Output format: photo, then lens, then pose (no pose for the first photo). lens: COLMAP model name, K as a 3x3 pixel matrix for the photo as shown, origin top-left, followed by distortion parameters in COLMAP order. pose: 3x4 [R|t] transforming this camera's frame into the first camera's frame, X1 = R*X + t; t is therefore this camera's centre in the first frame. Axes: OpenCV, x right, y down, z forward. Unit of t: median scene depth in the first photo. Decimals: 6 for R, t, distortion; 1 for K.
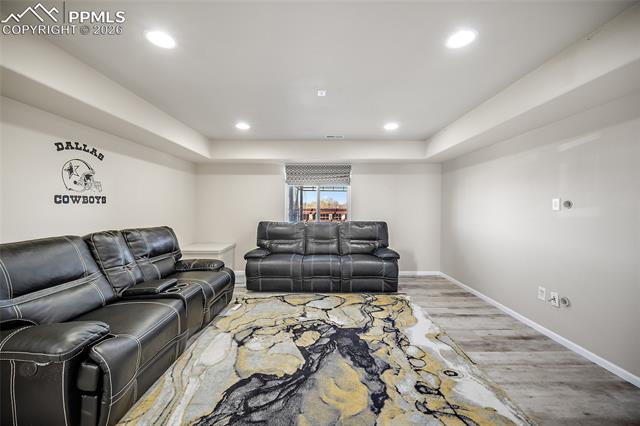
lens RADIAL K [[256.0, 0, 319.0], [0, 256.0, 210.9], [0, 0, 1]] dist [0.000143, -0.000525]
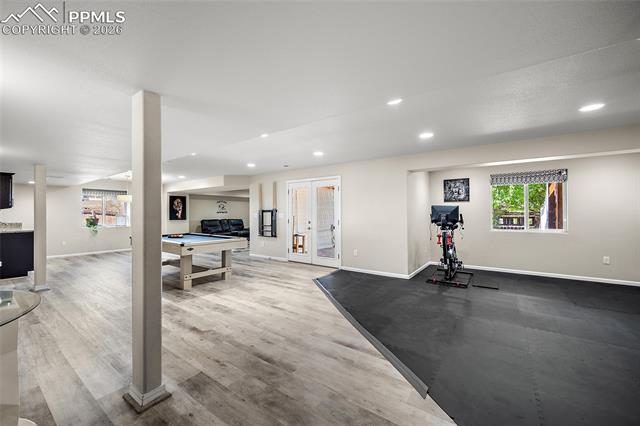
lens RADIAL K [[256.0, 0, 318.0], [0, 256.0, 212.0], [0, 0, 1]] dist [0.000143, -0.000525]
pose [[0.810959, -0.011856, -0.584983, 3.107980], [0.000644, 0.999812, -0.019371, 0.038876], [0.585103, 0.015332, 0.810814, -1.702793]]
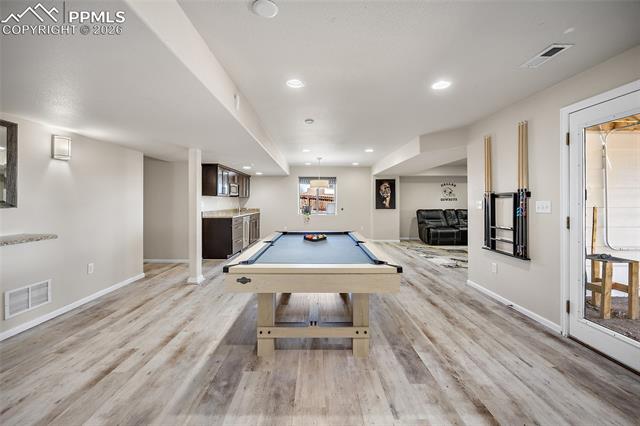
lens RADIAL K [[256.0, 0, 318.9], [0, 256.0, 200.2], [0, 0, 1]] dist [0.000143, -0.000525]
pose [[0.017800, -0.012338, -0.999765, 2.273635], [-0.011964, 0.999850, -0.012552, 0.025371], [0.999770, 0.012184, 0.017649, -0.718238]]
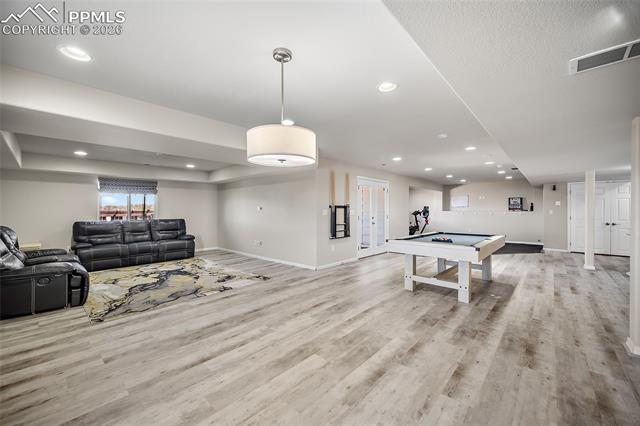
lens RADIAL K [[256.0, 0, 321.9], [0, 256.0, 208.6], [0, 0, 1]] dist [0.000143, -0.000525]
pose [[0.669385, -0.002514, 0.742911, -0.589020], [0.014349, 0.999851, -0.009545, 0.011180], [-0.742777, 0.017050, 0.669322, -1.203122]]
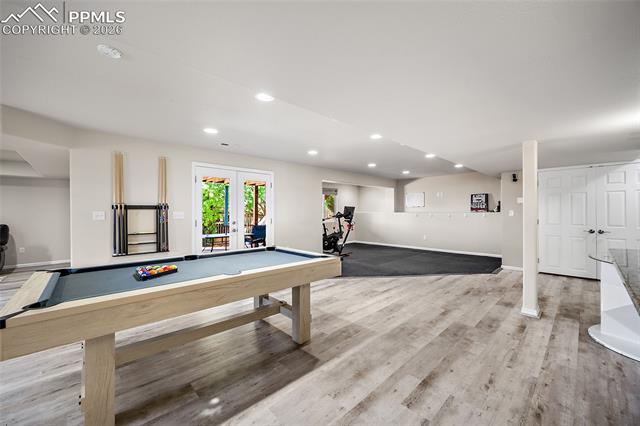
lens RADIAL K [[256.0, 0, 321.6], [0, 256.0, 212.4], [0, 0, 1]] dist [0.000143, -0.000525]
pose [[0.719792, -0.012381, 0.694079, 0.861585], [0.019462, 0.999808, -0.002348, 0.029437], [-0.693917, 0.015198, 0.719895, -1.600869]]
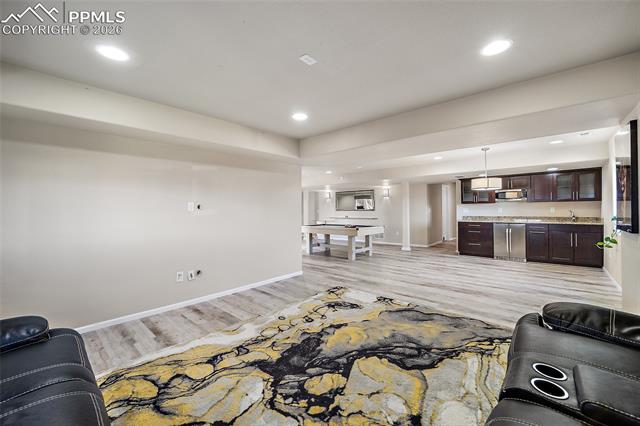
lens RADIAL K [[256.0, 0, 321.5], [0, 256.0, 210.4], [0, 0, 1]] dist [0.000143, -0.000525]
pose [[-0.747239, -0.002169, 0.664552, -0.484528], [0.011852, 0.999792, 0.016590, -0.018875], [-0.664450, 0.020273, -0.747058, 1.420438]]
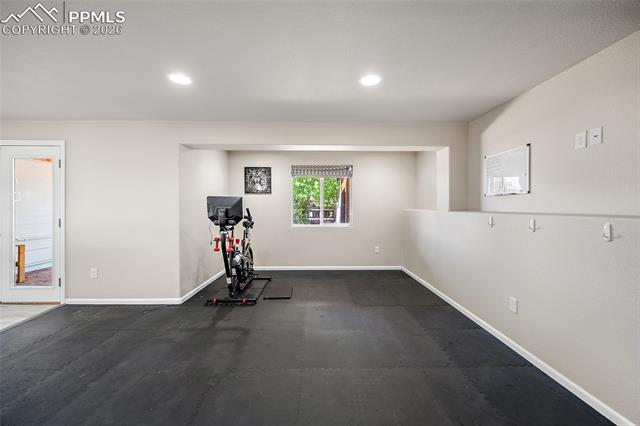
lens RADIAL K [[256.0, 0, 316.5], [0, 256.0, 208.5], [0, 0, 1]] dist [0.000143, -0.000525]
pose [[0.999984, -0.004151, -0.003711, 3.225550], [0.004125, 0.999968, -0.006922, 0.030941], [0.003740, 0.006907, 0.999969, -1.080426]]
